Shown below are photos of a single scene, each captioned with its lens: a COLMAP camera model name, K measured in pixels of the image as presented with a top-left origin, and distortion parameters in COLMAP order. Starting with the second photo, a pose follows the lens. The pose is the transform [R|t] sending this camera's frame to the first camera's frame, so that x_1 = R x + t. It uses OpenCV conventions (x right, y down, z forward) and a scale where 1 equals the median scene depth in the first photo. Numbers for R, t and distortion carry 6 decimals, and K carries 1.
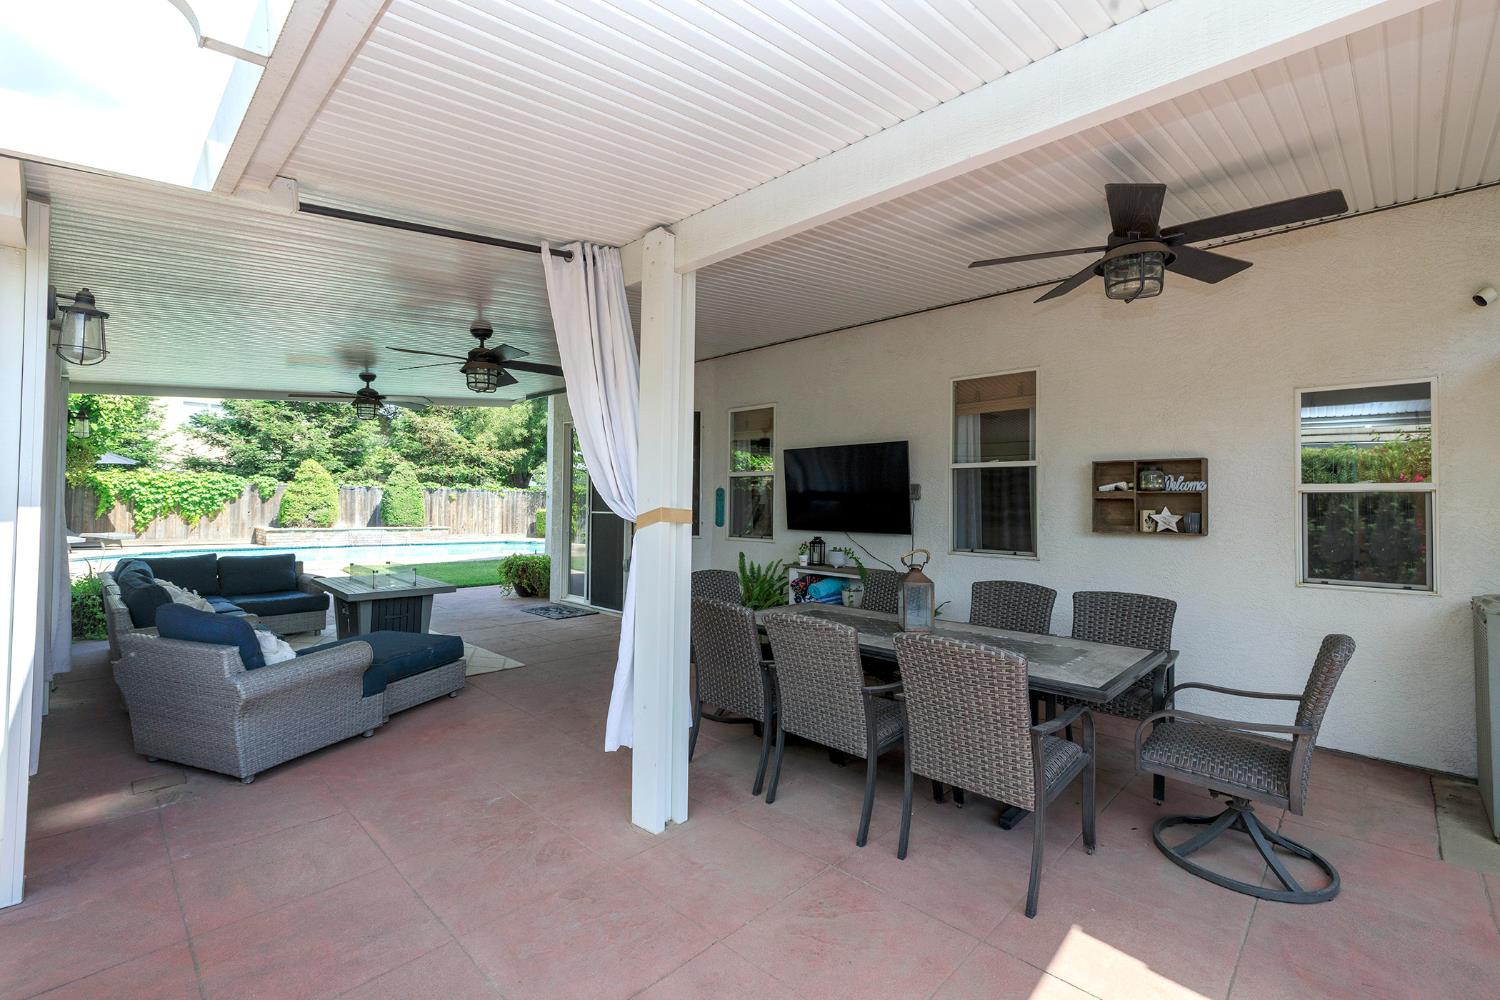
lens RADIAL K [[651.5, 0, 751.6], [0, 651.5, 494.7], [0, 0, 1]] dist [0.000368, -0.000153]
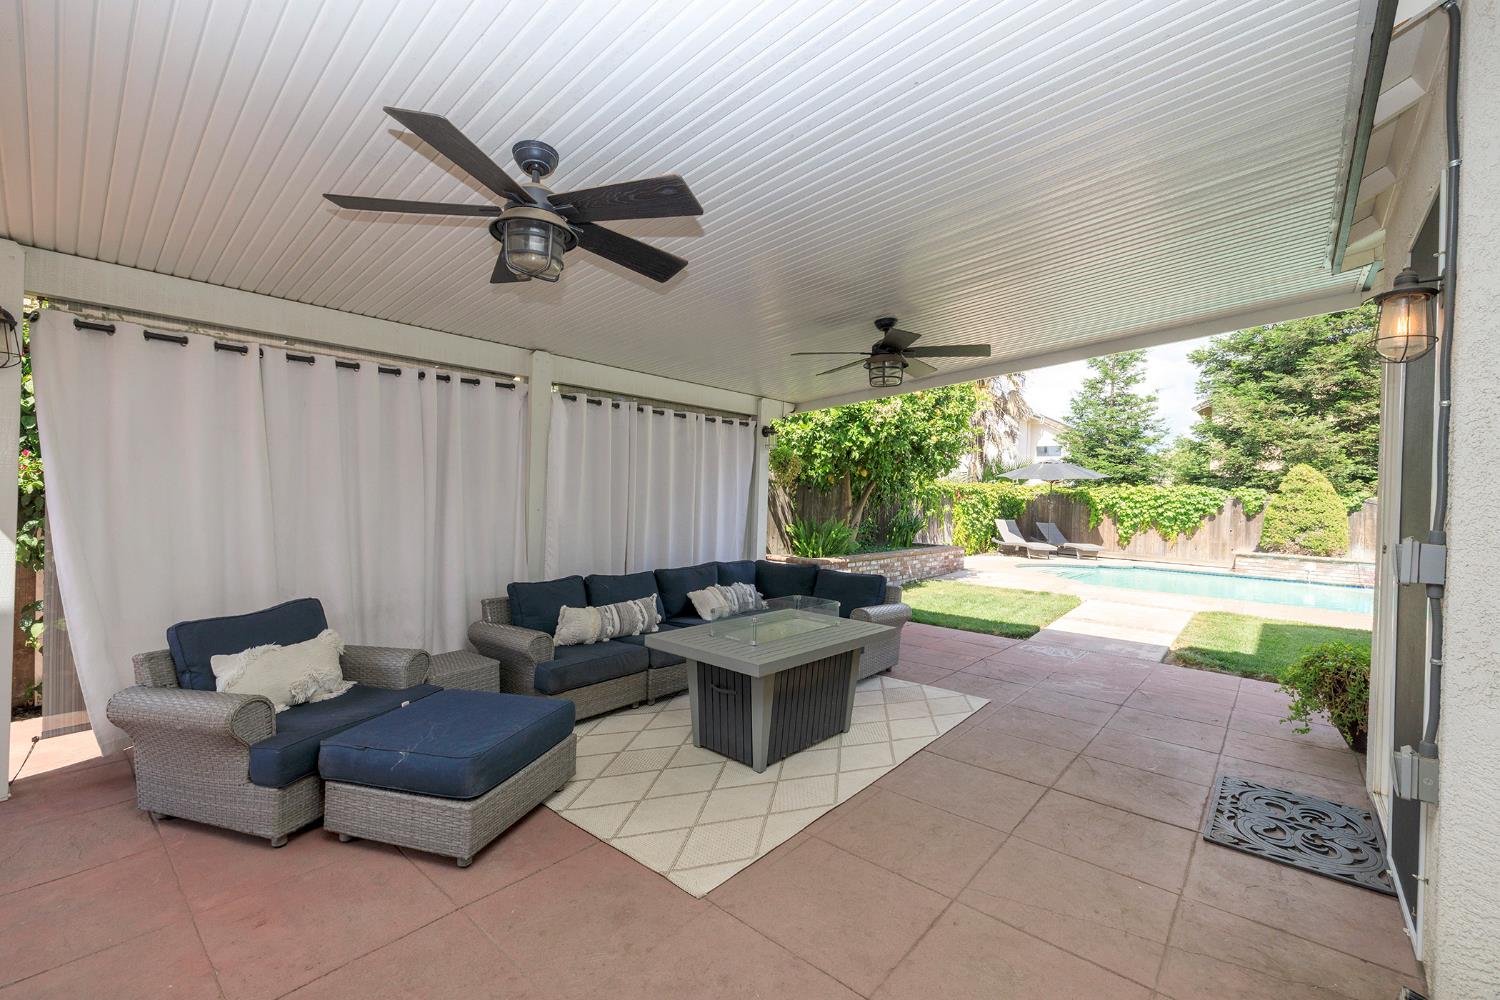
lens RADIAL K [[629.3, 0, 742.5], [0, 629.3, 495.7], [0, 0, 1]] dist [-0.000284, -0.000121]
pose [[0.046580, -0.015955, -0.998787, 0.018379], [-0.014735, 0.999753, -0.016658, 0.003884], [0.998806, 0.015493, 0.046334, 0.322209]]
